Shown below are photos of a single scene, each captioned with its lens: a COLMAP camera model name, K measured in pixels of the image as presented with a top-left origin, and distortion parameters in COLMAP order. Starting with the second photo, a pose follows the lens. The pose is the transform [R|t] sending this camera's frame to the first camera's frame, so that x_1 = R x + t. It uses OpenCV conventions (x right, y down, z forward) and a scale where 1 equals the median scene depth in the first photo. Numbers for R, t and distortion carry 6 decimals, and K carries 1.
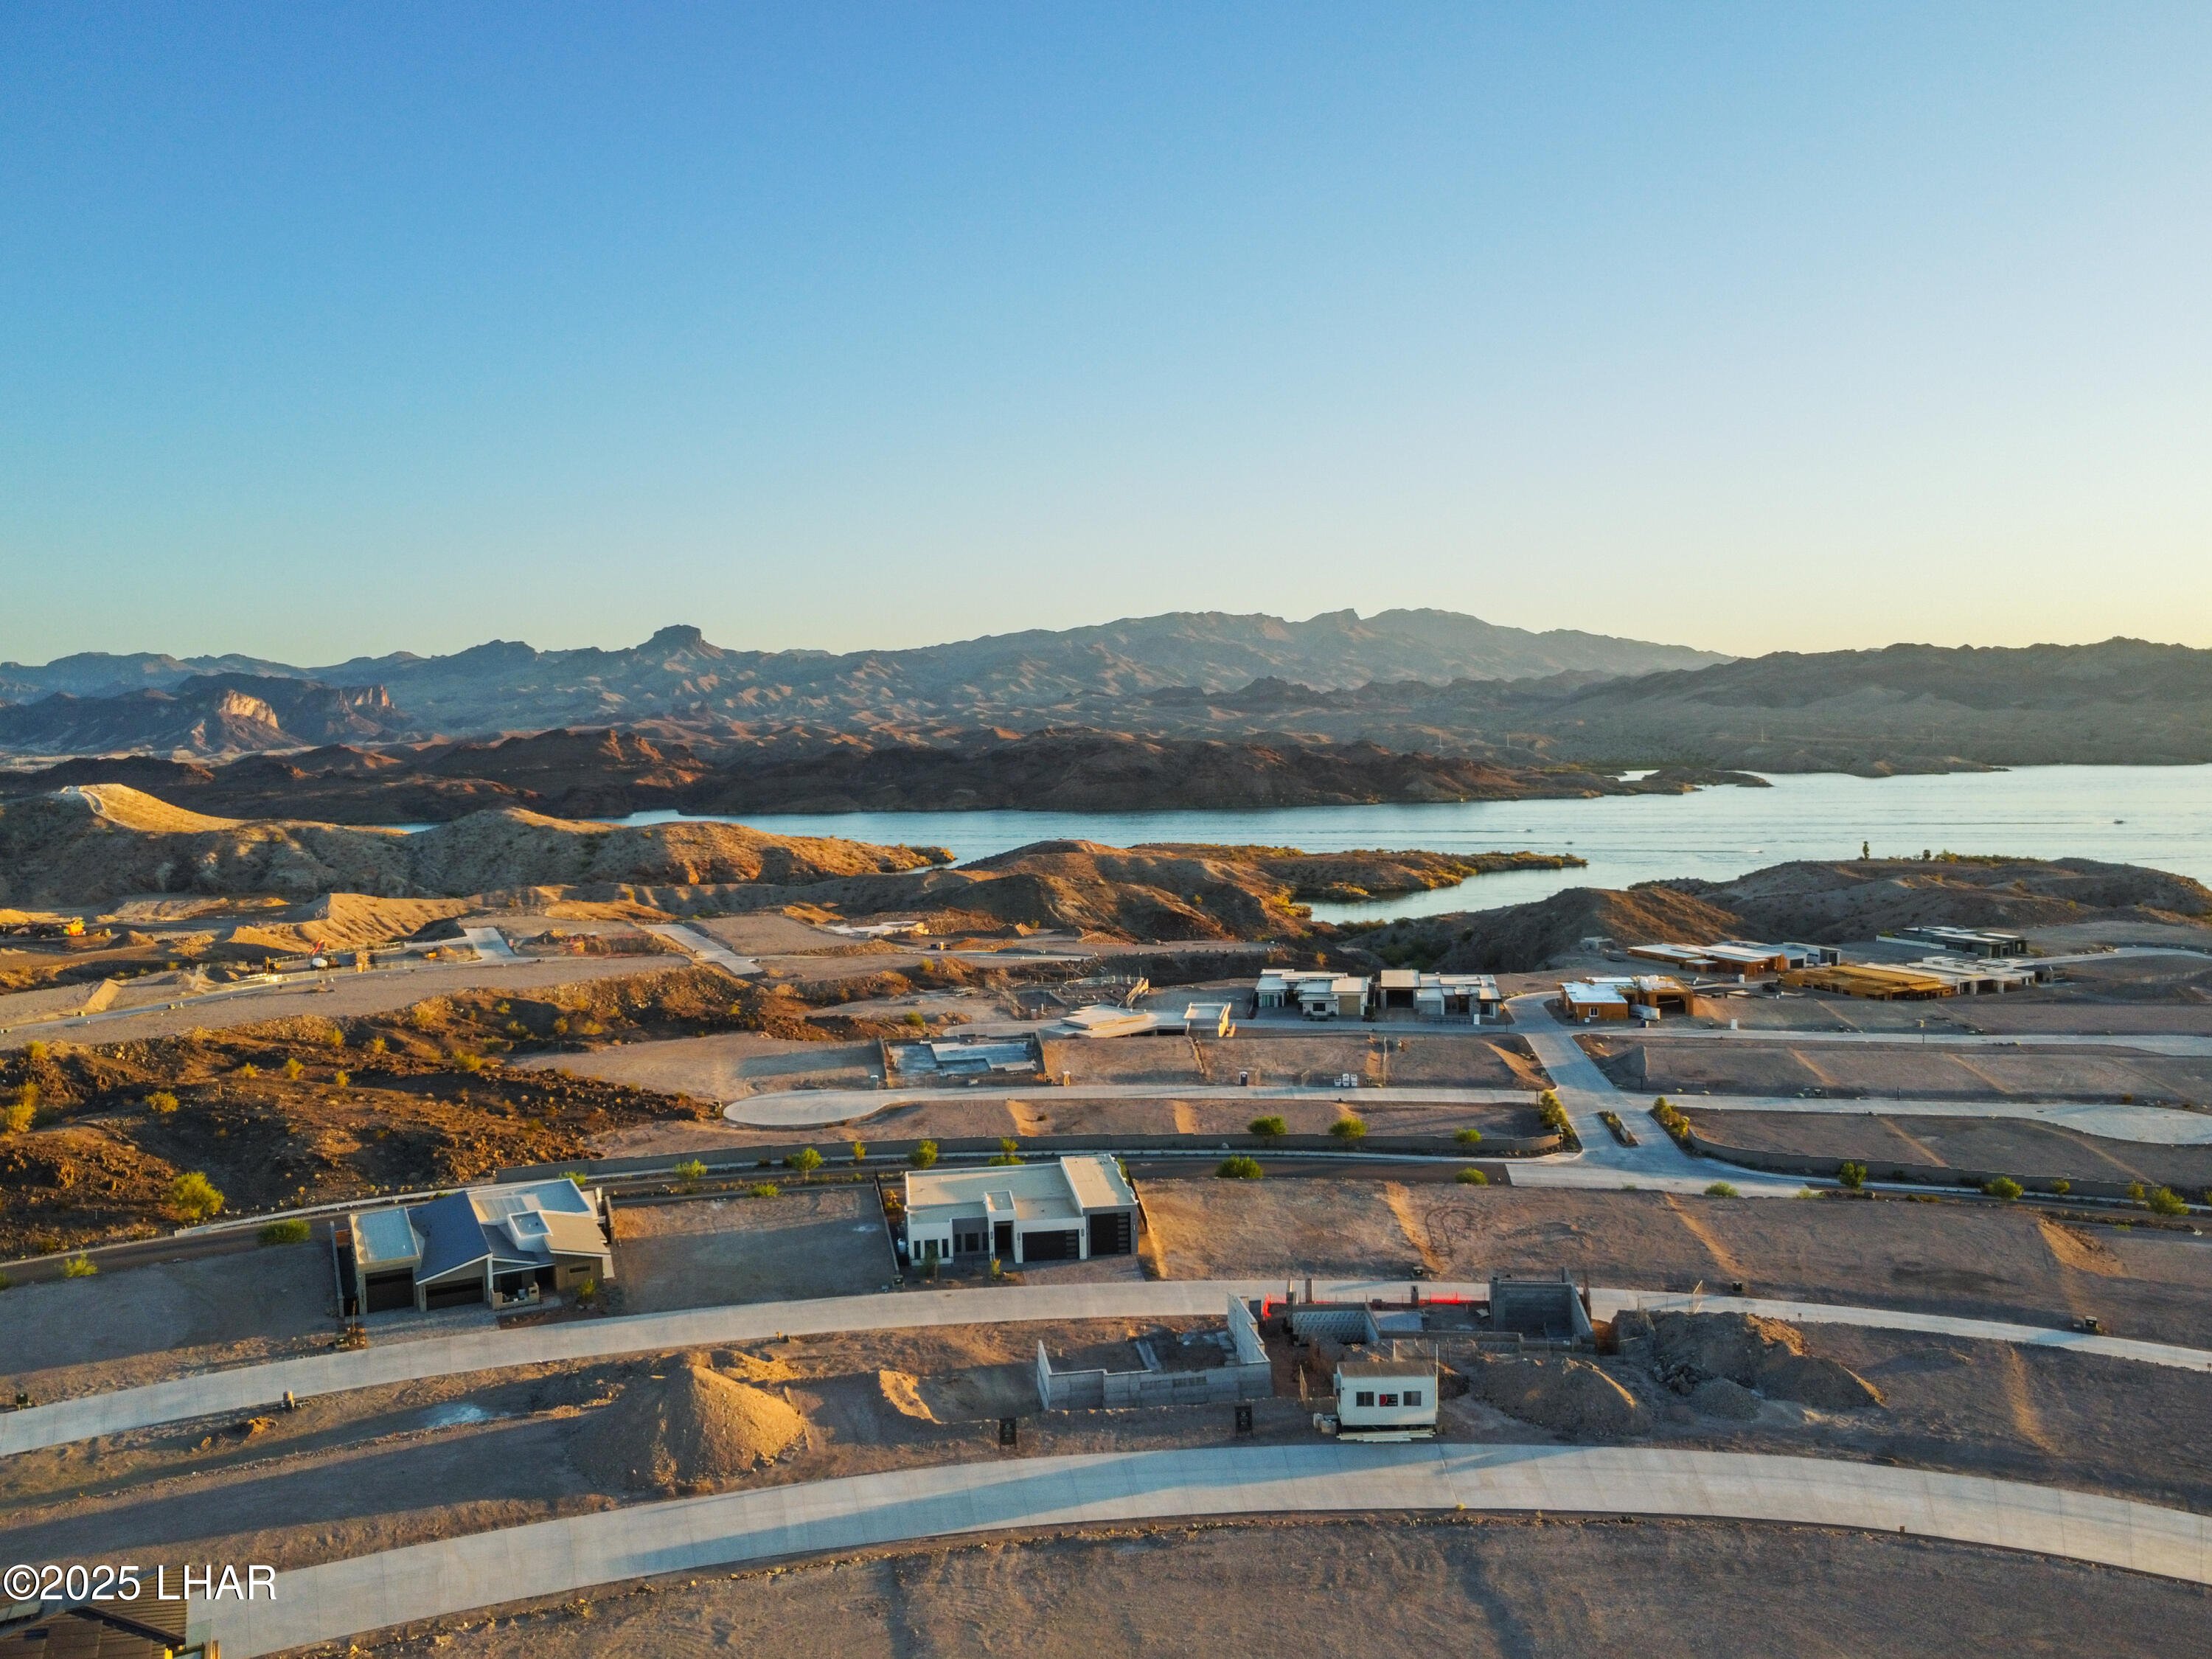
lens RADIAL K [[1730.1, 0, 1107.3], [0, 1730.1, 825.6], [0, 0, 1]] dist [0.004630, -0.001537]
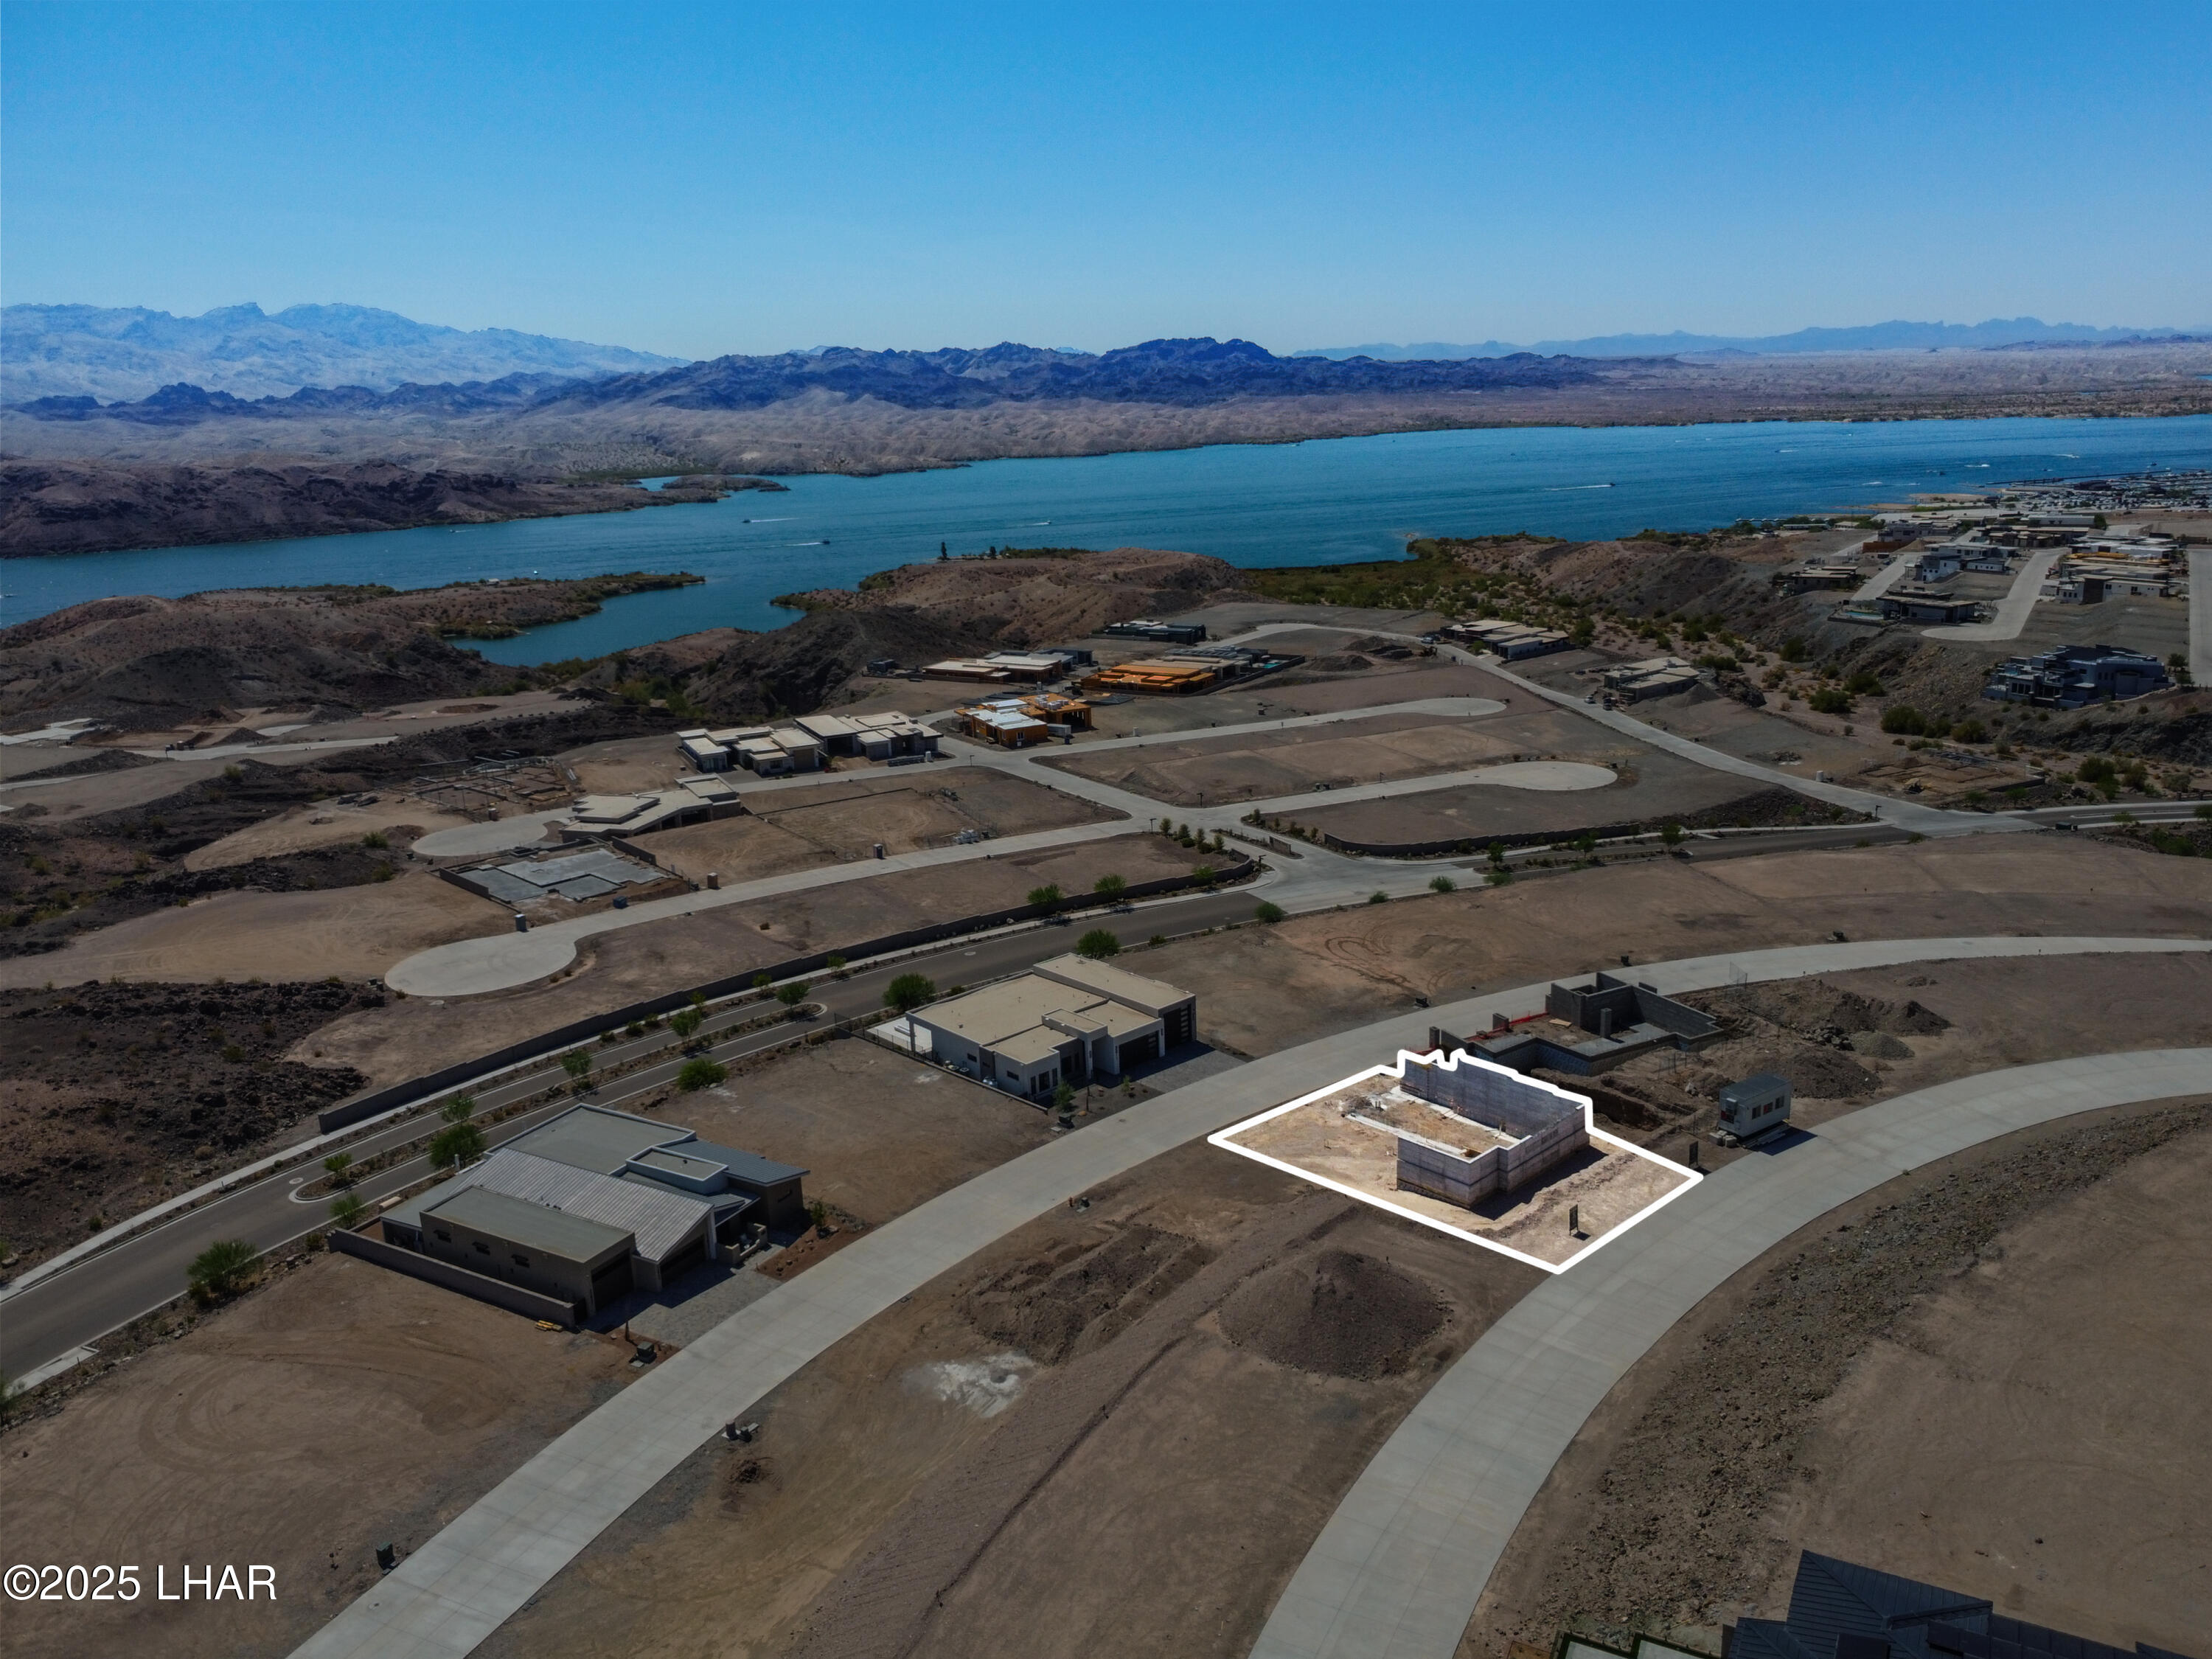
lens RADIAL K [[1666.9, 0, 1107.7], [0, 1666.9, 819.1], [0, 0, 1]] dist [0.008848, -0.010806]
pose [[0.825264, -0.151432, 0.544067, -0.215283], [0.055532, 0.980470, 0.188665, -0.030992], [-0.562011, -0.125485, 0.817556, 0.080677]]
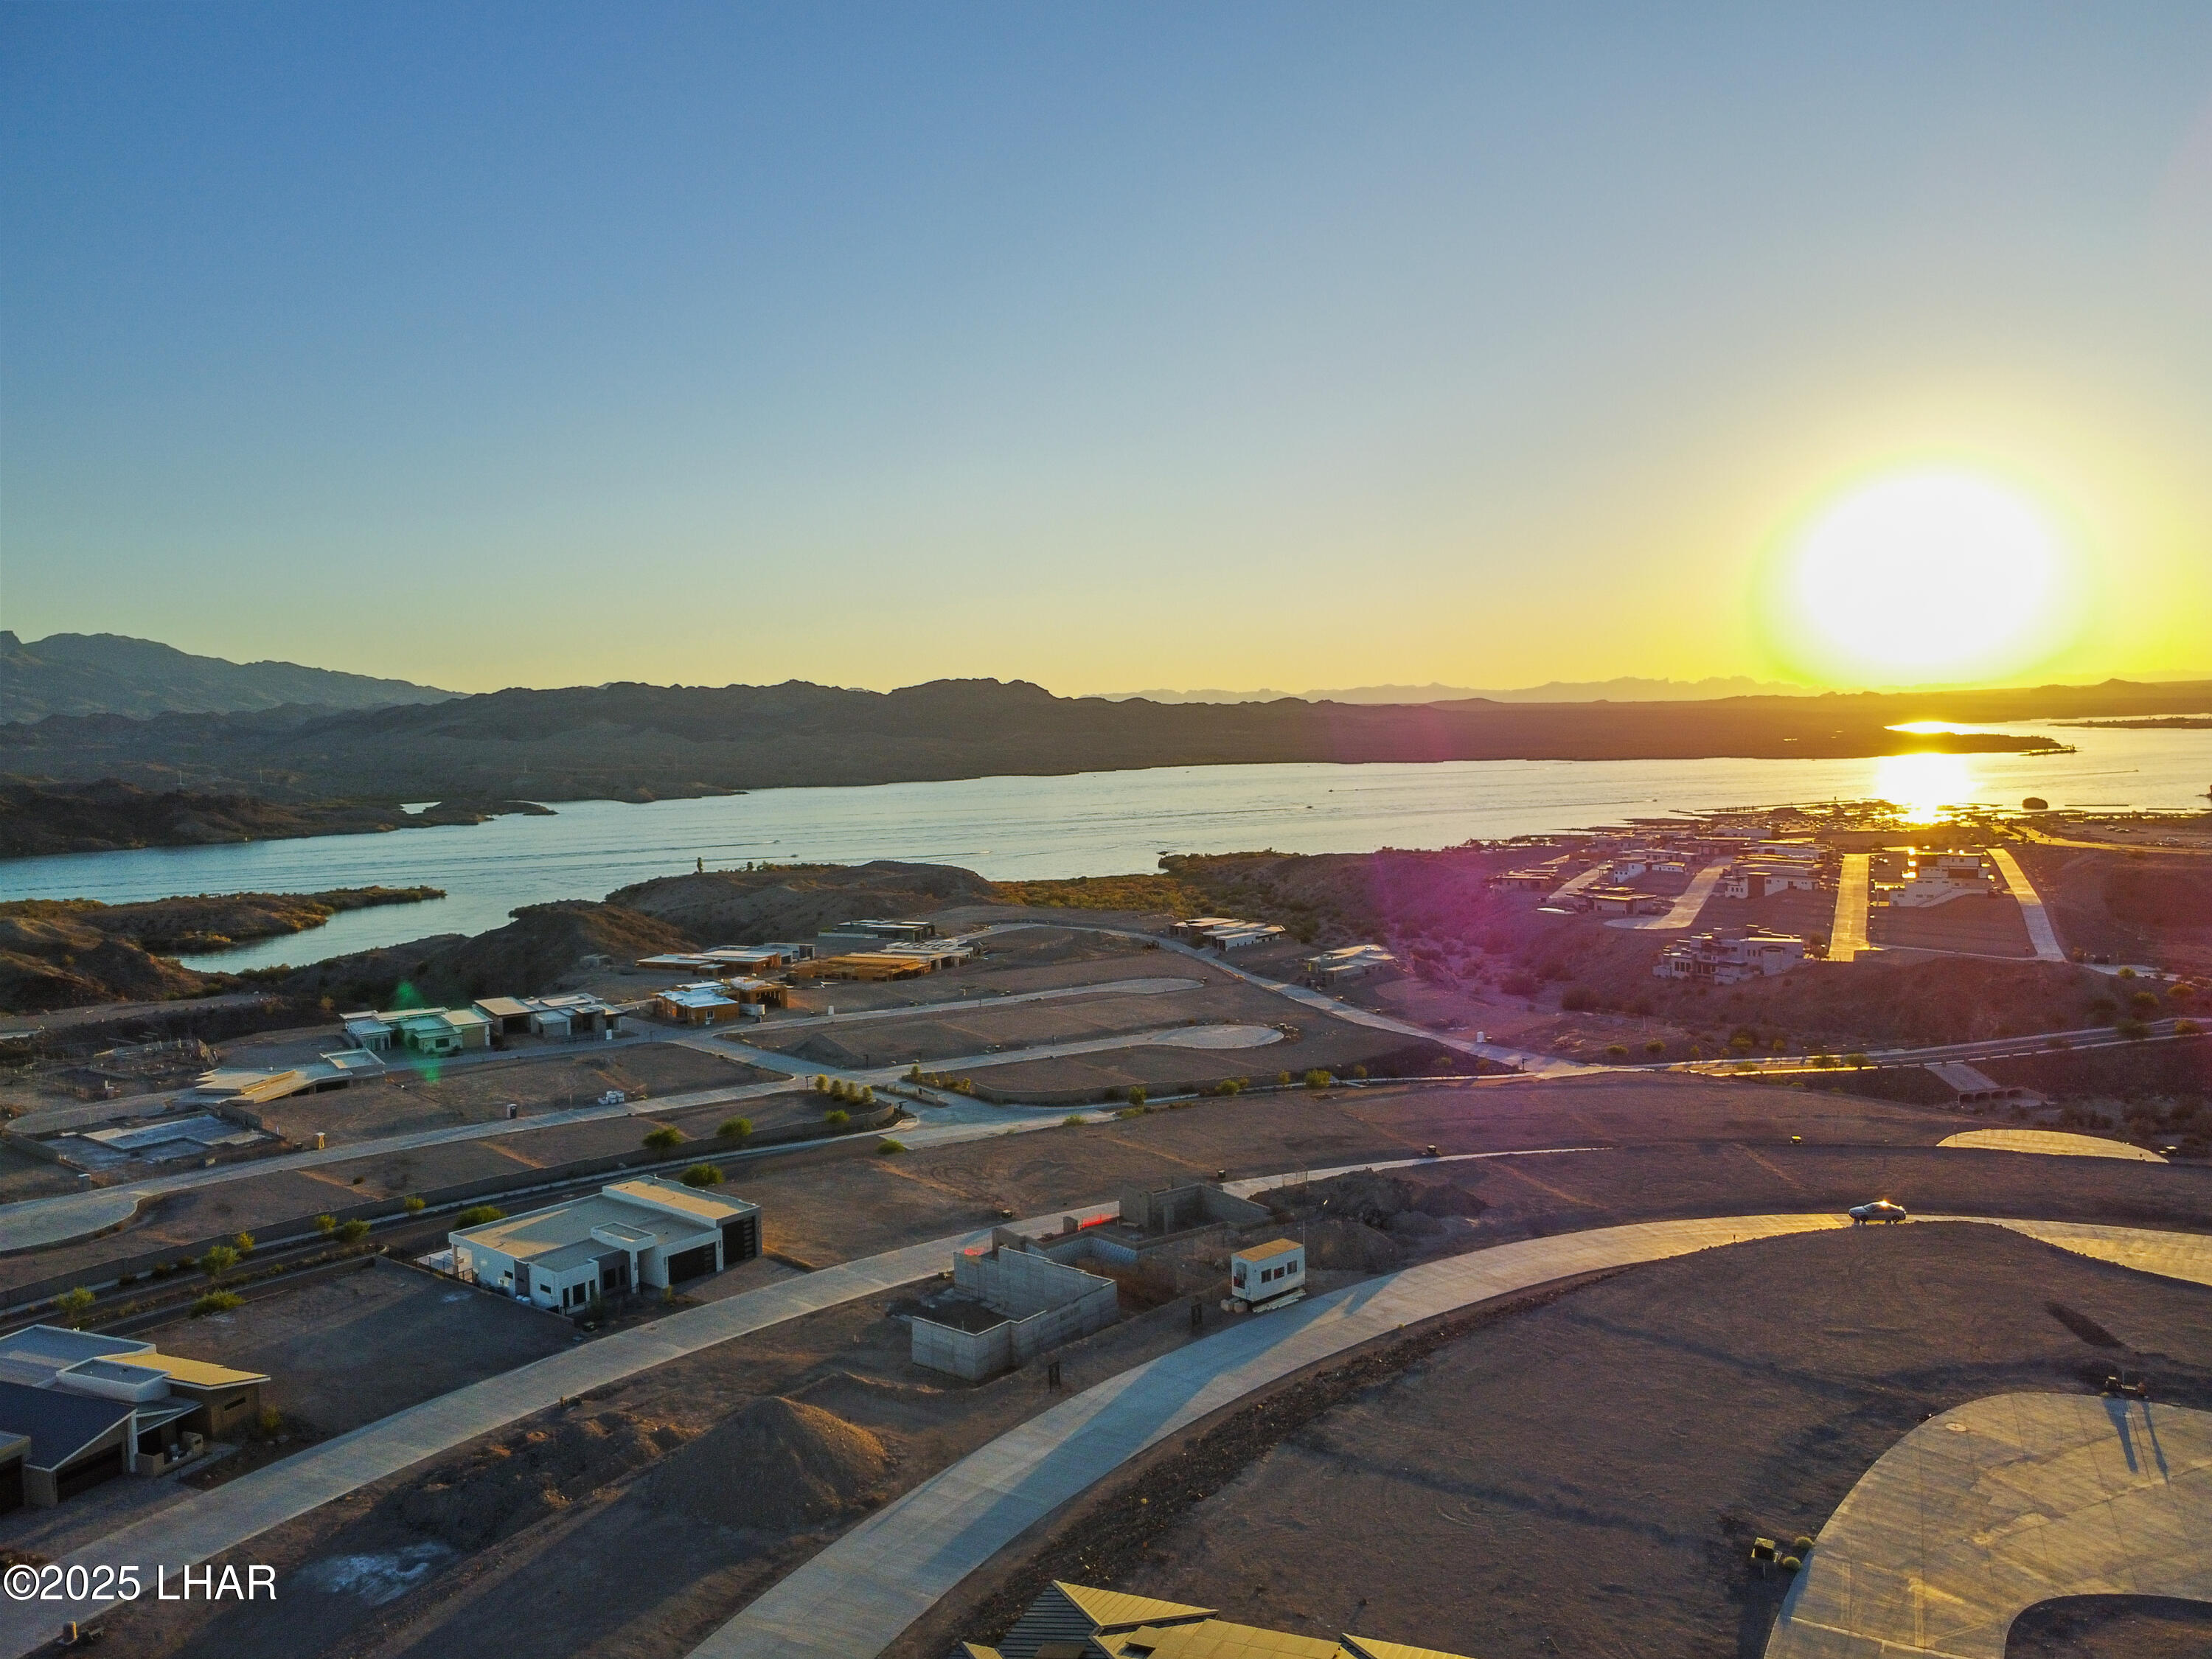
lens RADIAL K [[1666.0, 0, 1107.1], [0, 1666.0, 820.2], [0, 0, 1]] dist [0.006531, -0.005786]
pose [[0.749357, -0.036768, 0.661144, -0.180296], [0.050653, 0.998715, -0.001871, 0.001040], [-0.660226, 0.034891, 0.750256, 0.044447]]
